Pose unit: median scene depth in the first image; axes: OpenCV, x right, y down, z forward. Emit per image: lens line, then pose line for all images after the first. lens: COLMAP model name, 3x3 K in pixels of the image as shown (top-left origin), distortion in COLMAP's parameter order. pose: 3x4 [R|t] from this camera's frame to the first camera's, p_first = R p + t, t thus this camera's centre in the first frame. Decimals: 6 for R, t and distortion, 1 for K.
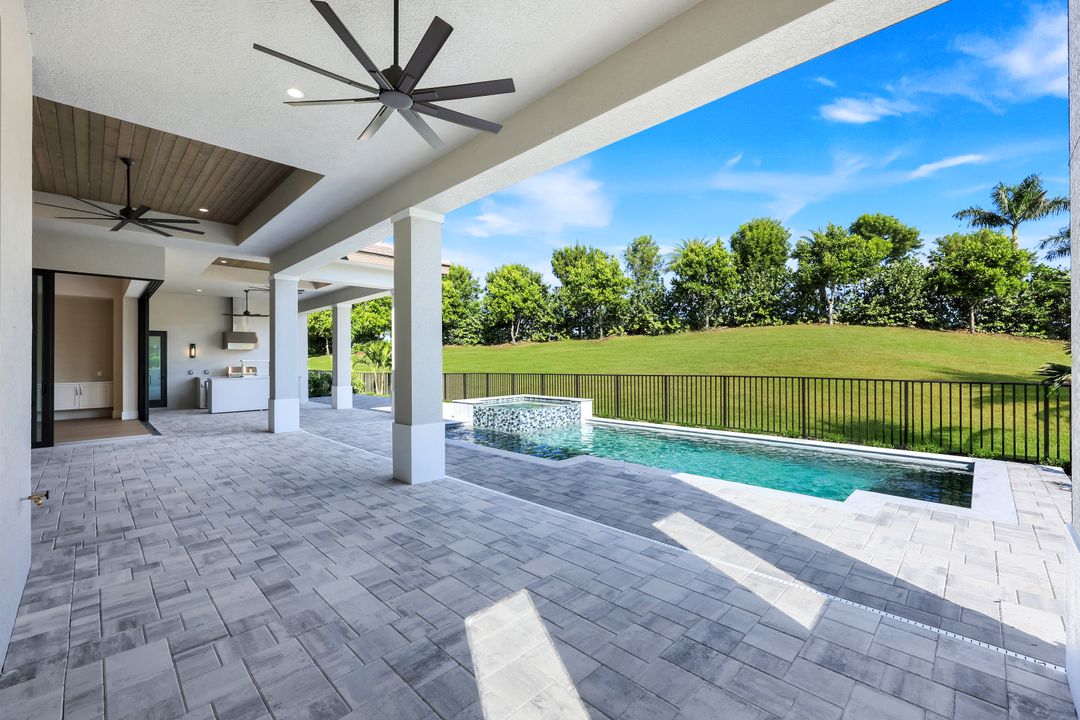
lens RADIAL K [[456.3, 0, 551.1], [0, 456.3, 367.4], [0, 0, 1]] dist [0.011839, -0.000774]
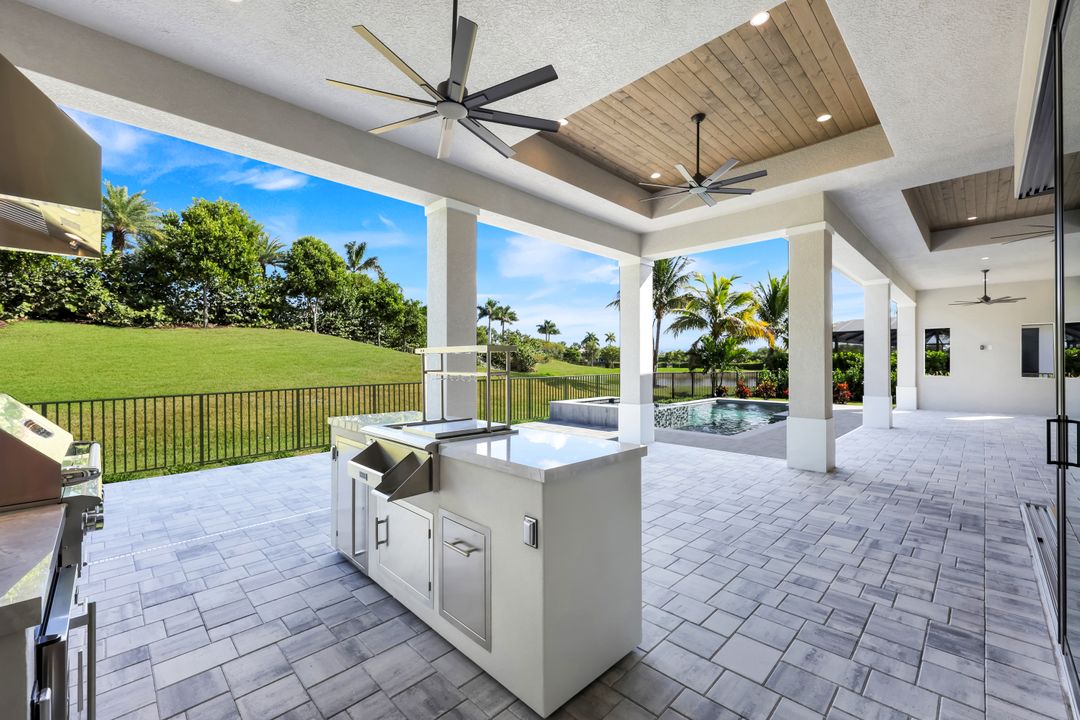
lens RADIAL K [[441.7, 0, 539.9], [0, 441.7, 363.0], [0, 0, 1]] dist [0.005979, 0.000461]
pose [[0.034363, 0.006098, 0.999391, -0.390026], [0.023440, 0.999701, -0.006906, -0.003767], [-0.999134, 0.023663, 0.034210, 0.433101]]
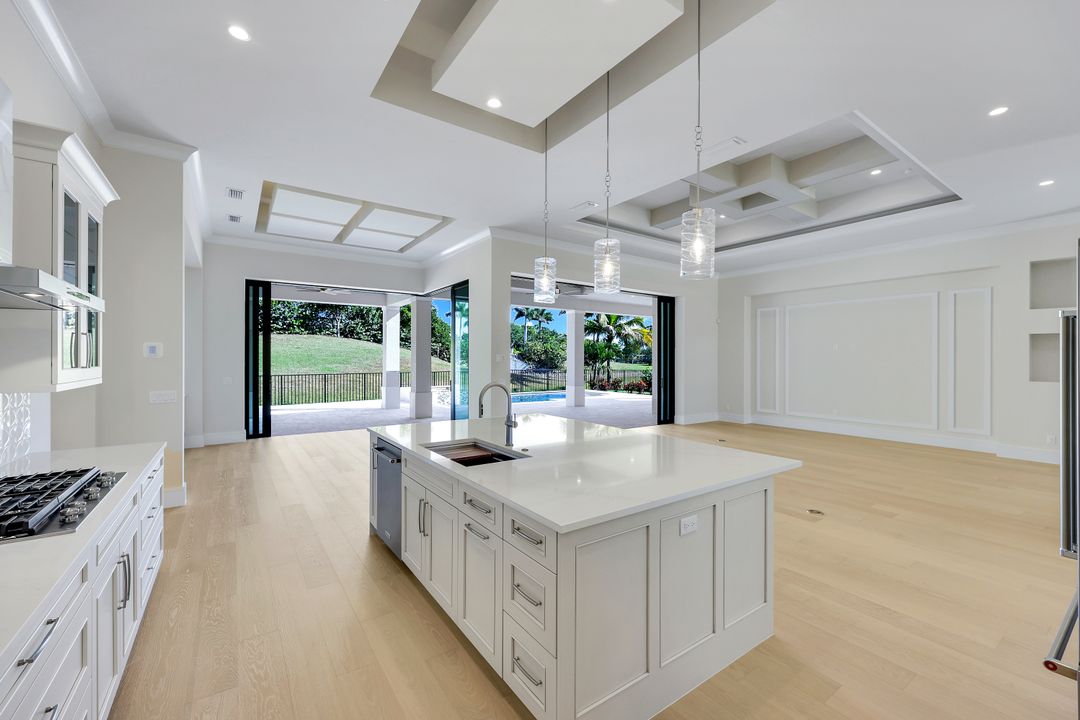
lens RADIAL K [[442.8, 0, 537.8], [0, 442.8, 357.7], [0, 0, 1]] dist [0.005458, 0.000206]
pose [[0.208317, 0.010691, 0.978003, -0.557245], [0.015447, 0.999780, -0.014219, -0.002173], [-0.977939, 0.018069, 0.208106, 0.130827]]
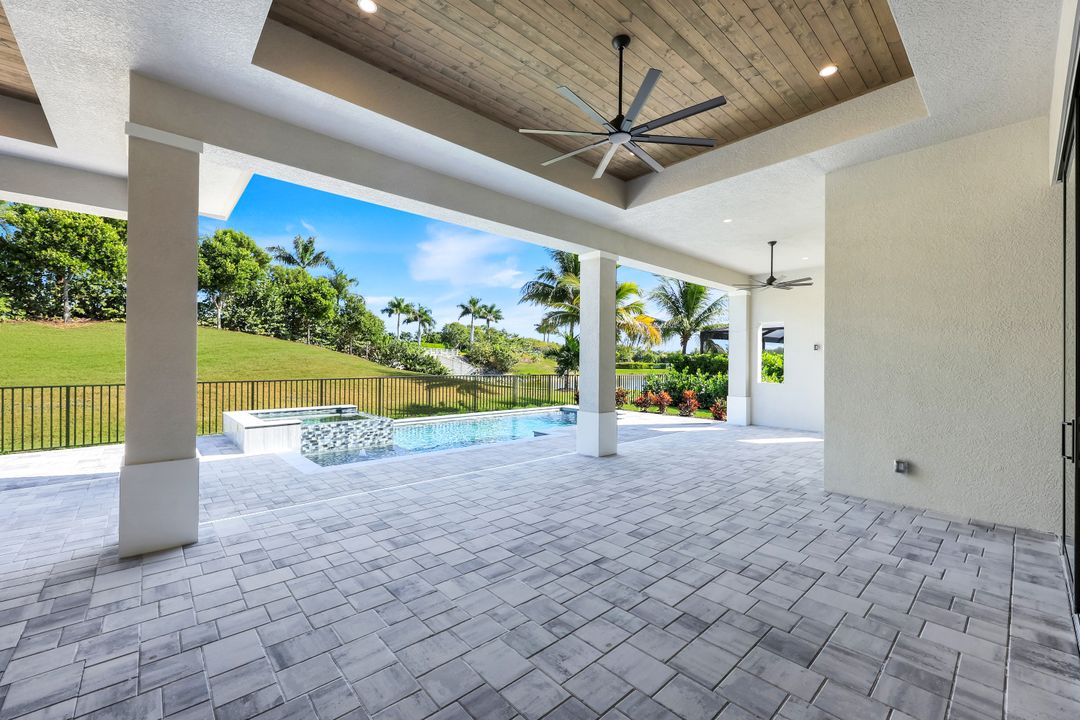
lens RADIAL K [[441.7, 0, 539.1], [0, 441.7, 360.1], [0, 0, 1]] dist [0.005979, 0.000461]
pose [[0.082514, 0.012376, 0.996513, -0.301973], [0.012697, 0.999829, -0.013468, -0.001920], [-0.996509, 0.013764, 0.082343, 0.205071]]
